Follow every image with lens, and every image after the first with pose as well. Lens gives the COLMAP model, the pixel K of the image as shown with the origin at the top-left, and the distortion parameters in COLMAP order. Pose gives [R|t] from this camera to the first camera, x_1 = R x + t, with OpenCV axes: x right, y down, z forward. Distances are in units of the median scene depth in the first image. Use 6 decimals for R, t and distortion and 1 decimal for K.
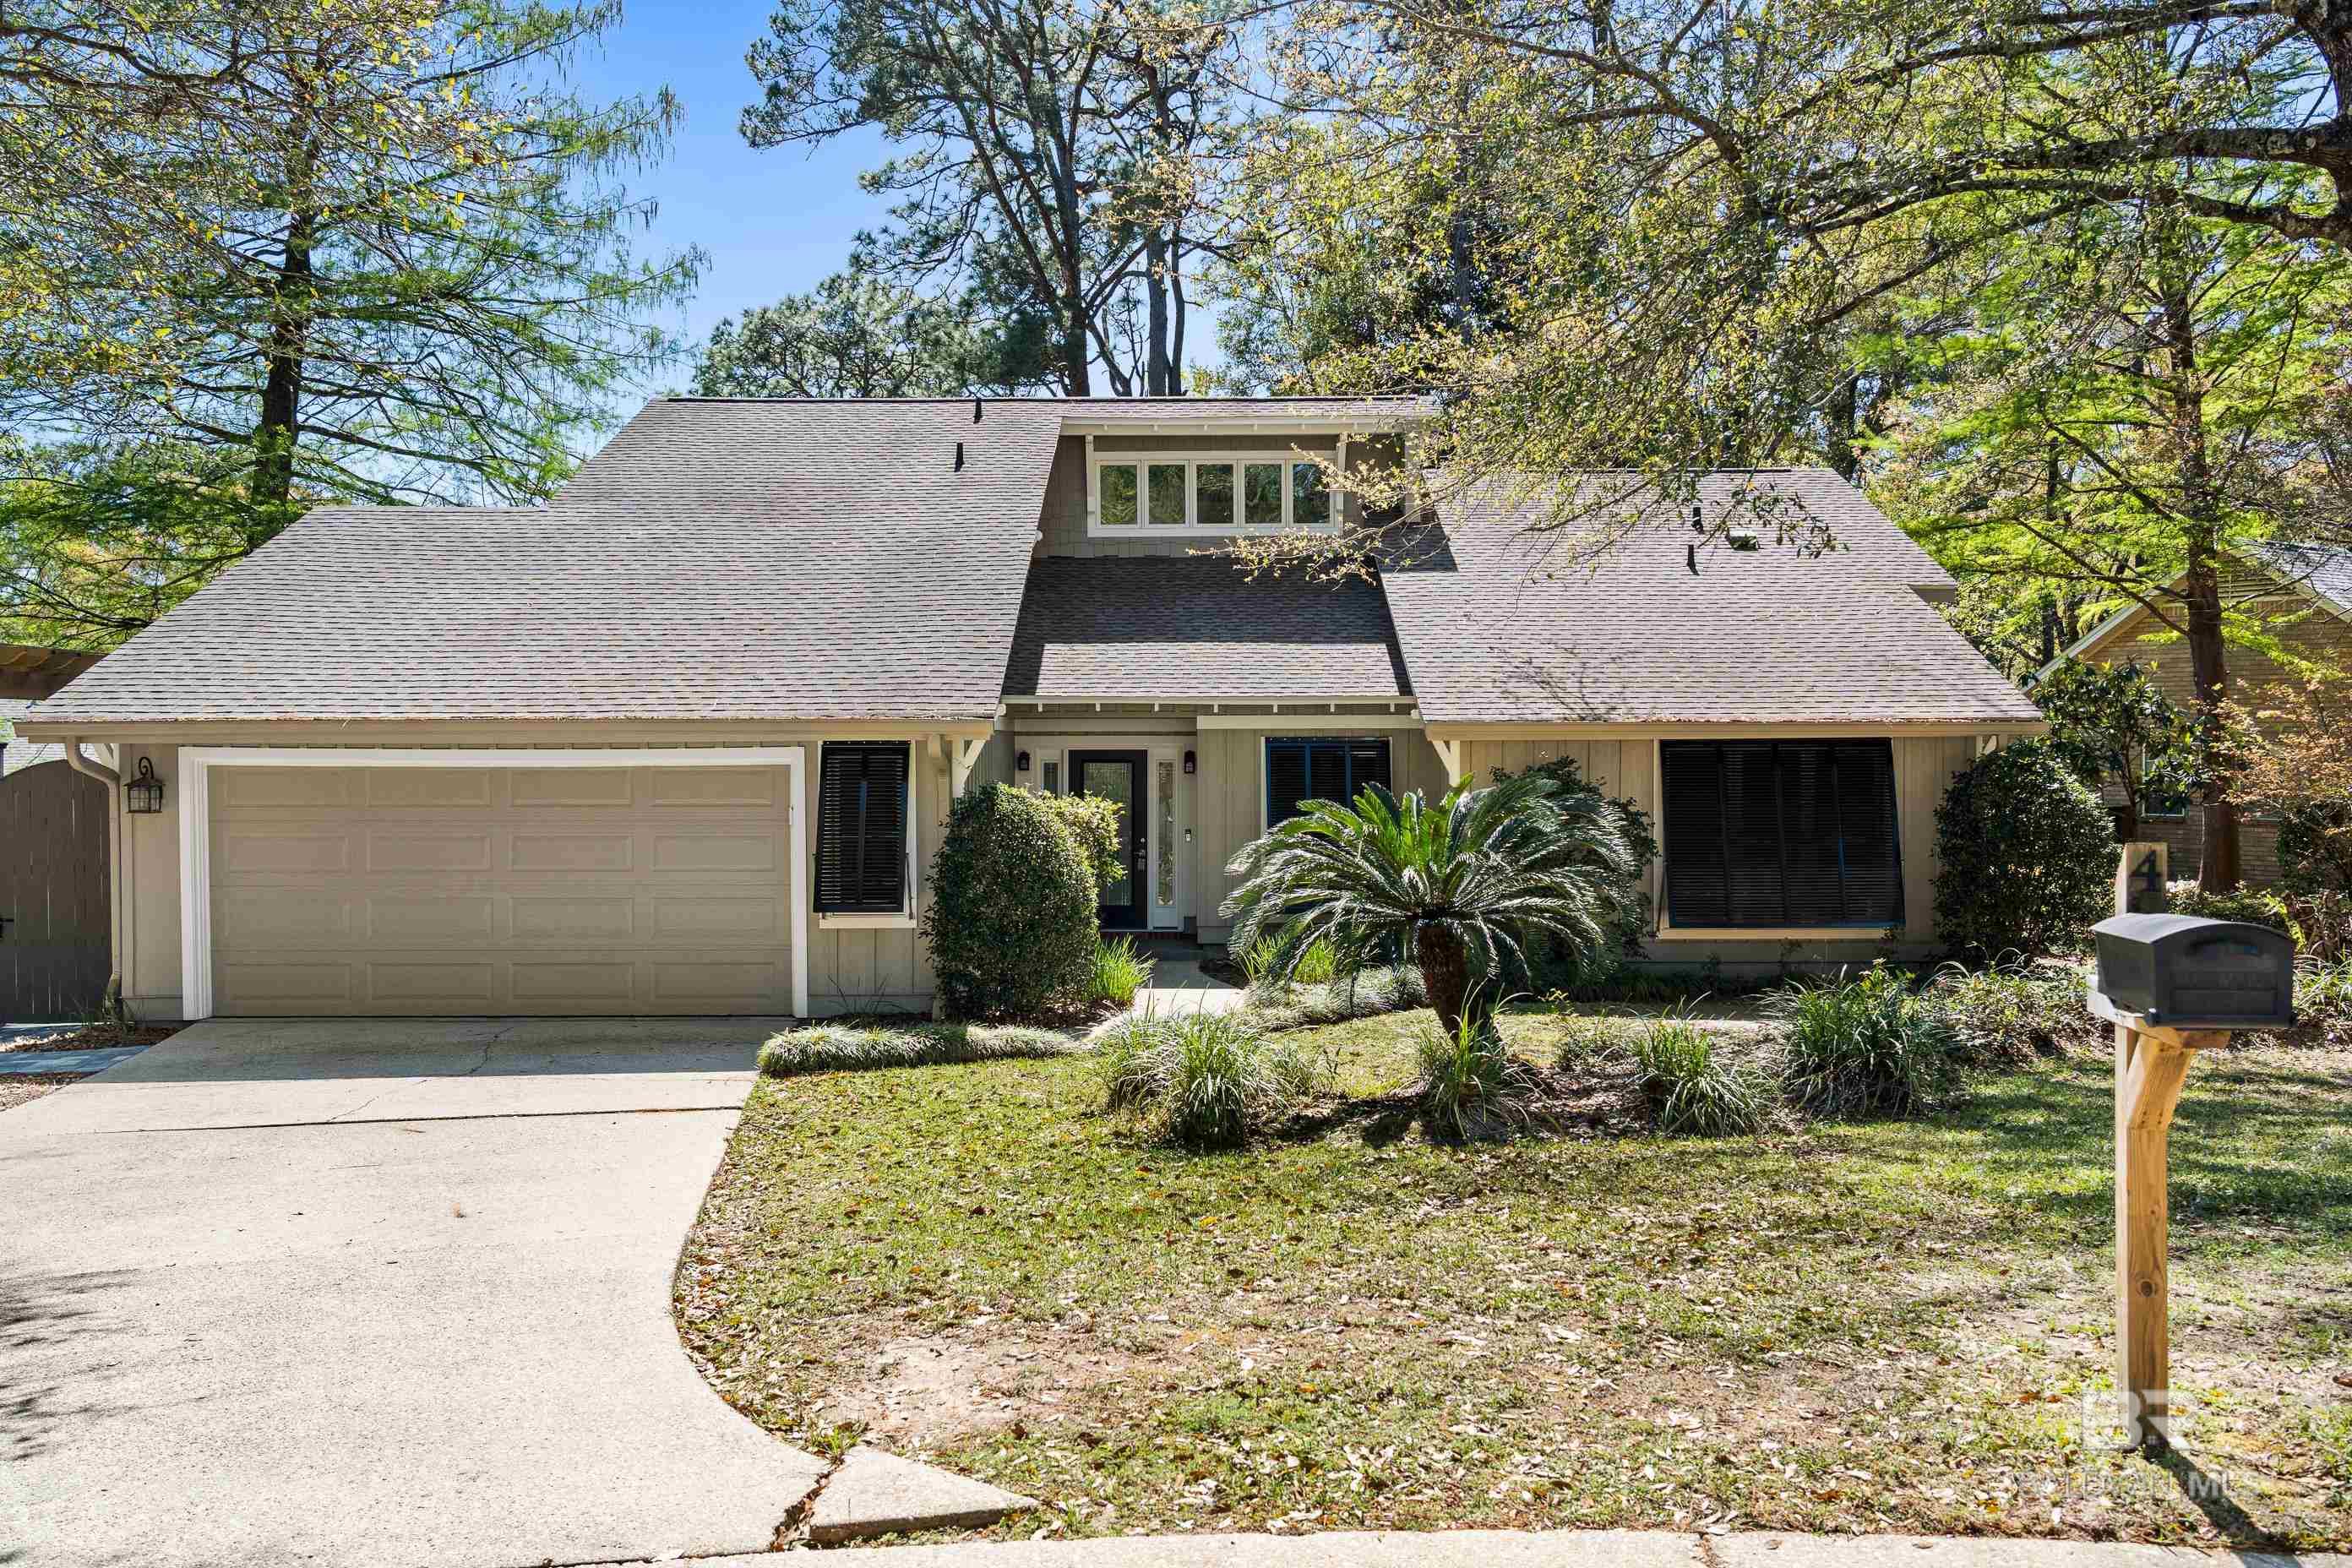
lens RADIAL K [[2092.6, 0, 1171.9], [0, 2092.6, 855.1], [0, 0, 1]] dist [0.004904, 0.005726]
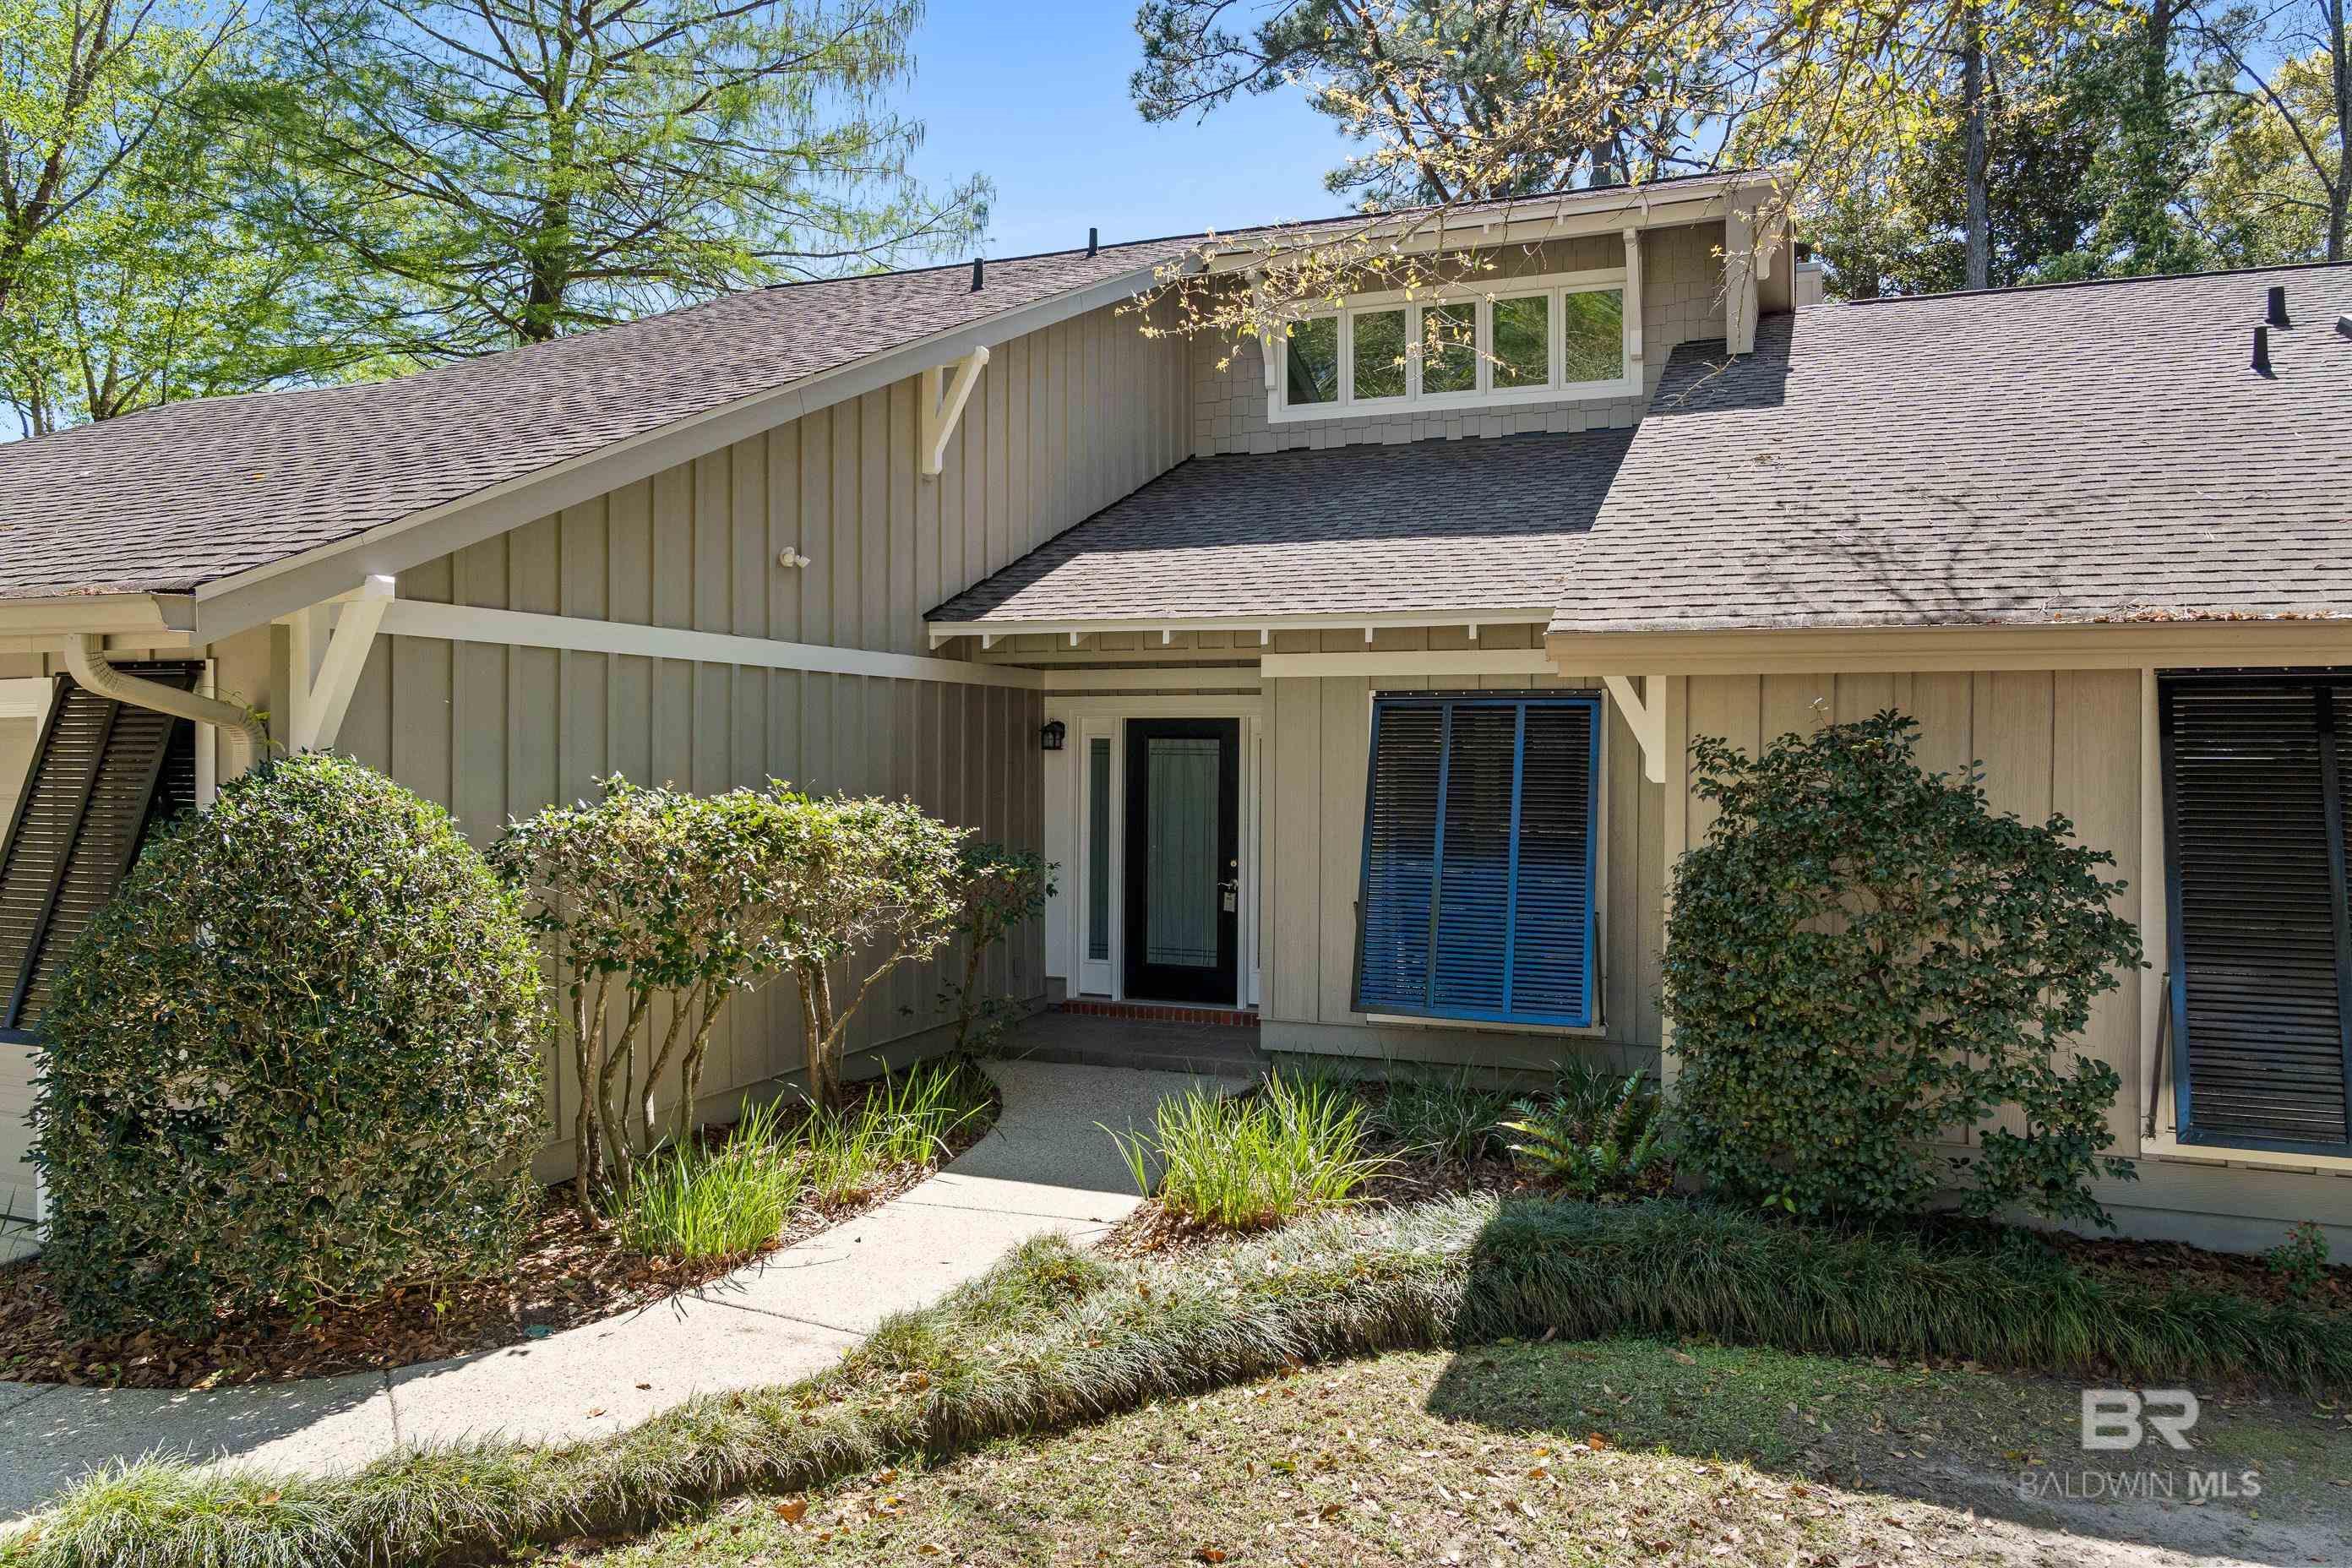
lens RADIAL K [[1606.6, 0, 1176.0], [0, 1606.6, 784.0], [0, 0, 1]] dist [-0.021160, 0.003565]
pose [[0.932464, 0.014279, -0.360979, 0.154858], [-0.026030, 0.999277, -0.027713, -0.018497], [0.360323, 0.035238, 0.932162, 0.591652]]
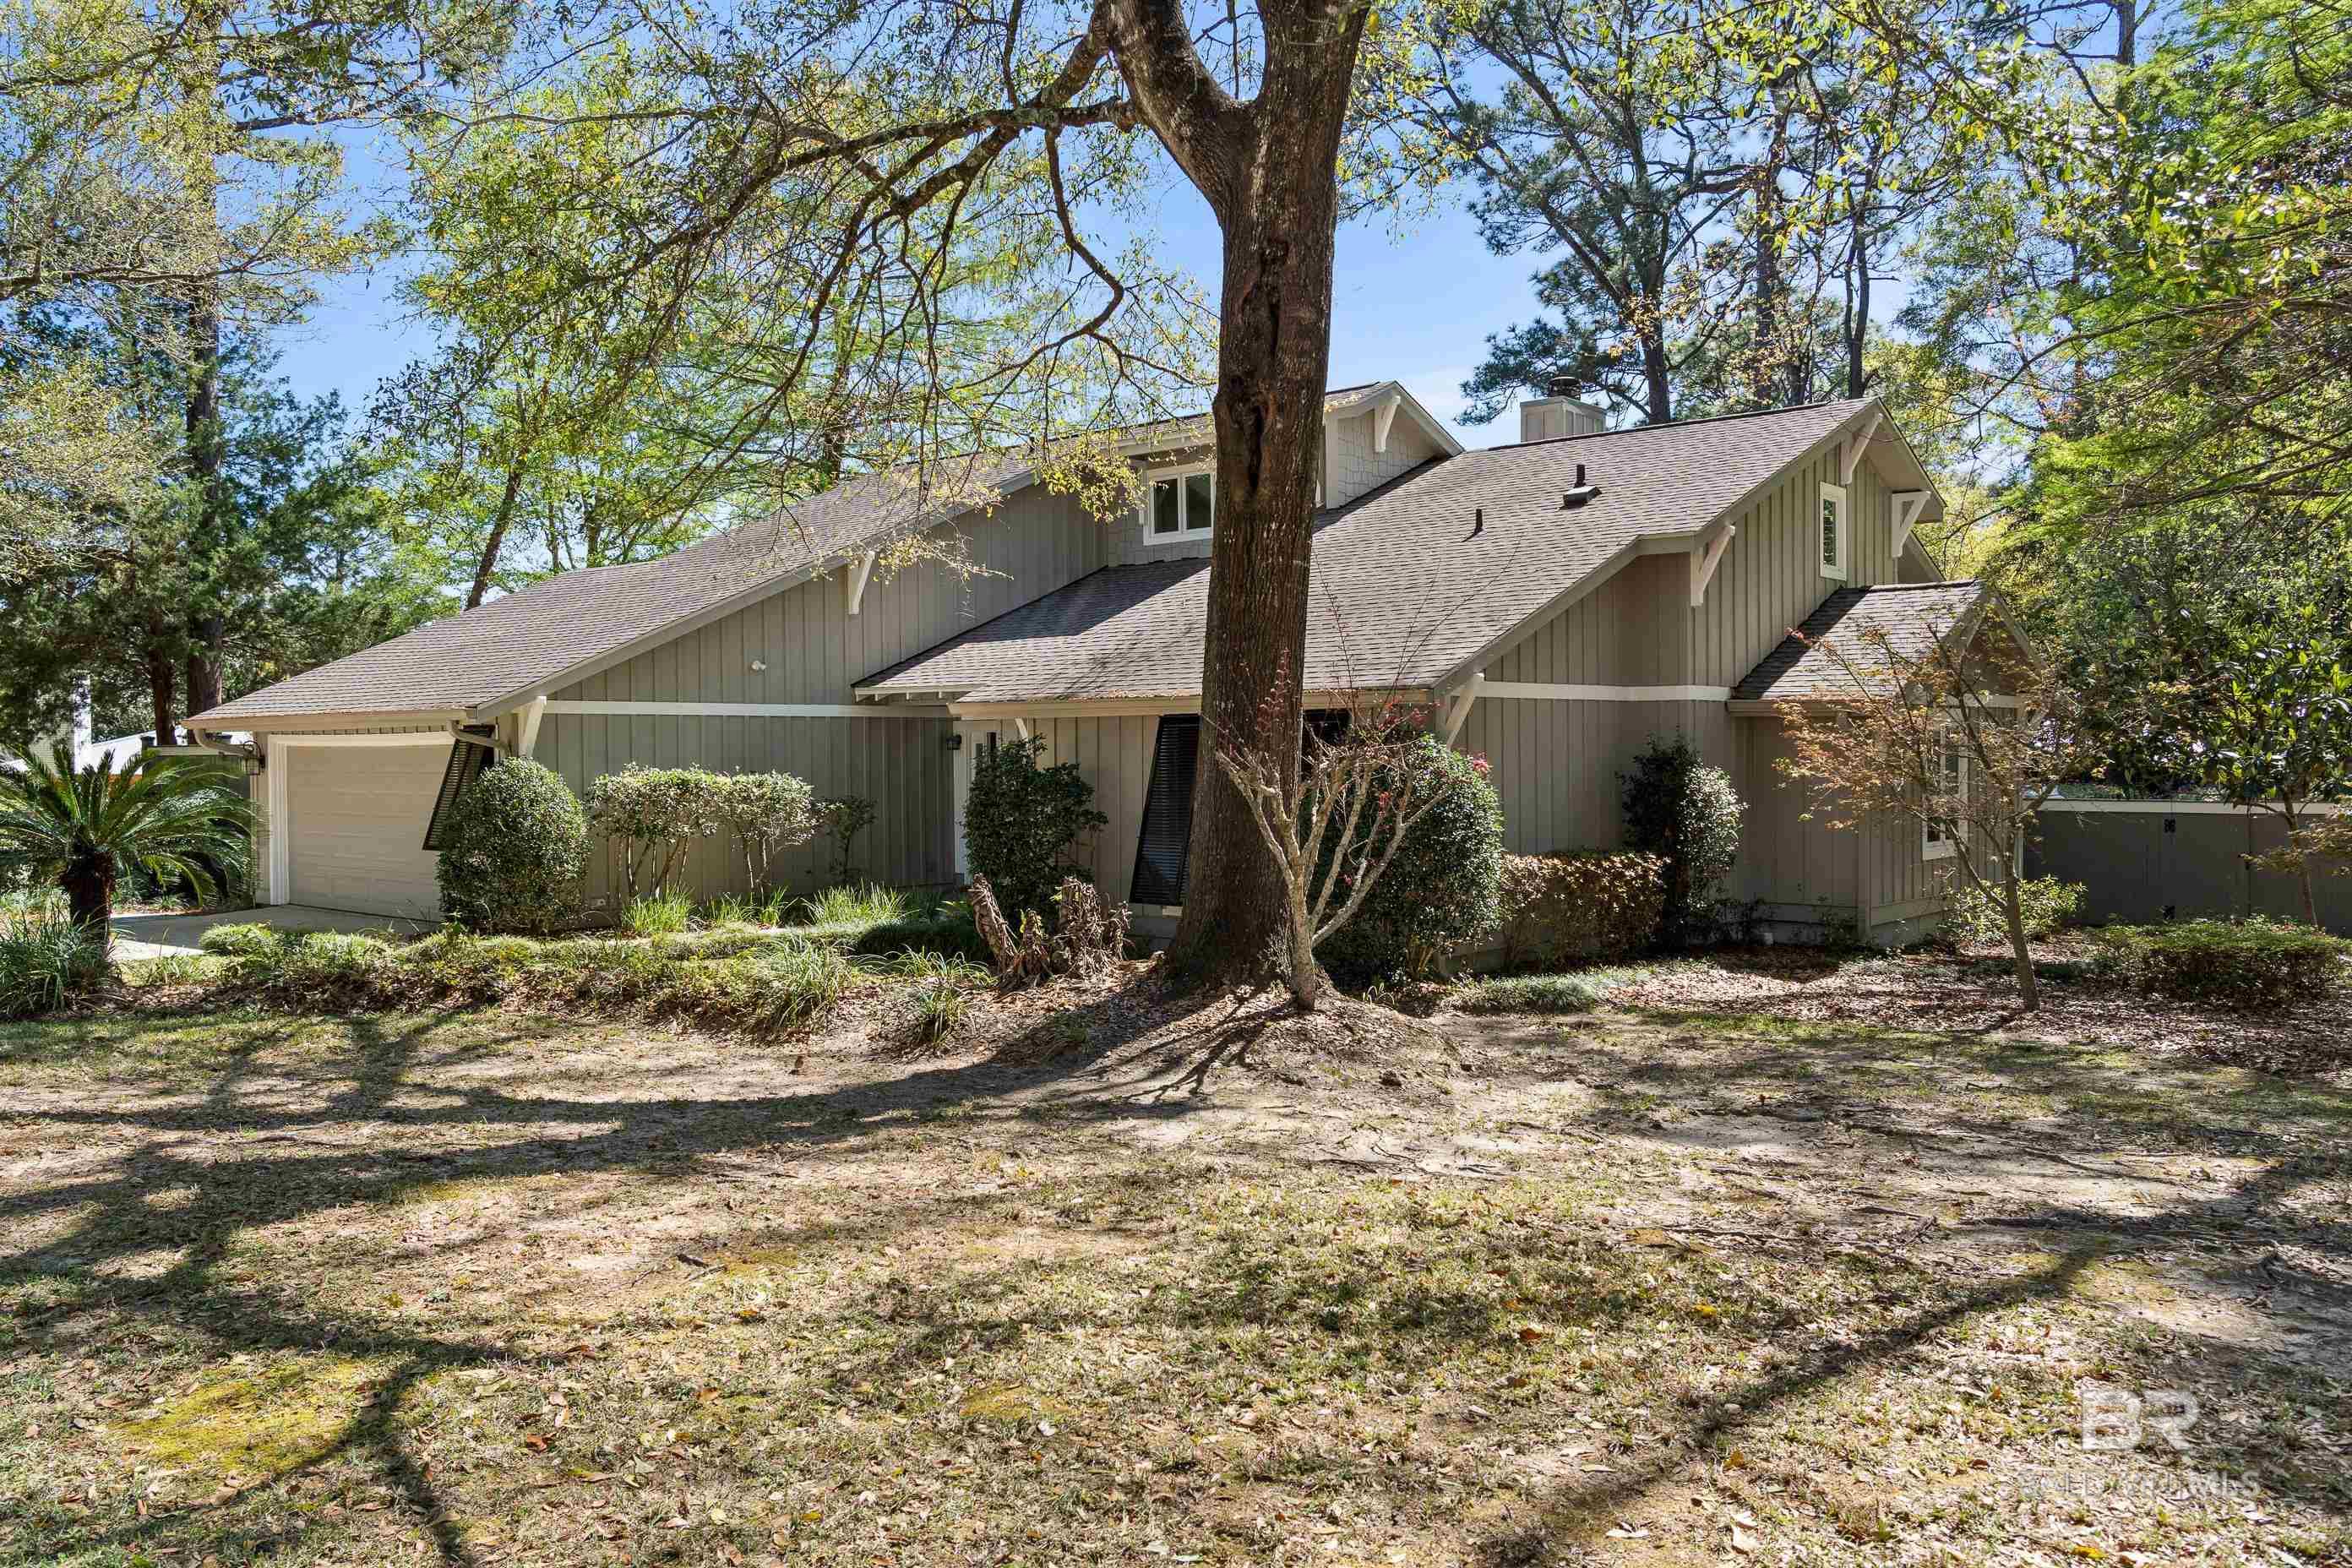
lens RADIAL K [[1836.4, 0, 1173.7], [0, 1836.4, 813.8], [0, 0, 1]] dist [0.000754, 0.003848]
pose [[0.751498, 0.018633, -0.659472, 0.763762], [-0.028294, 0.999592, -0.004000, -0.004201], [0.659128, 0.021665, 0.751718, 0.320171]]
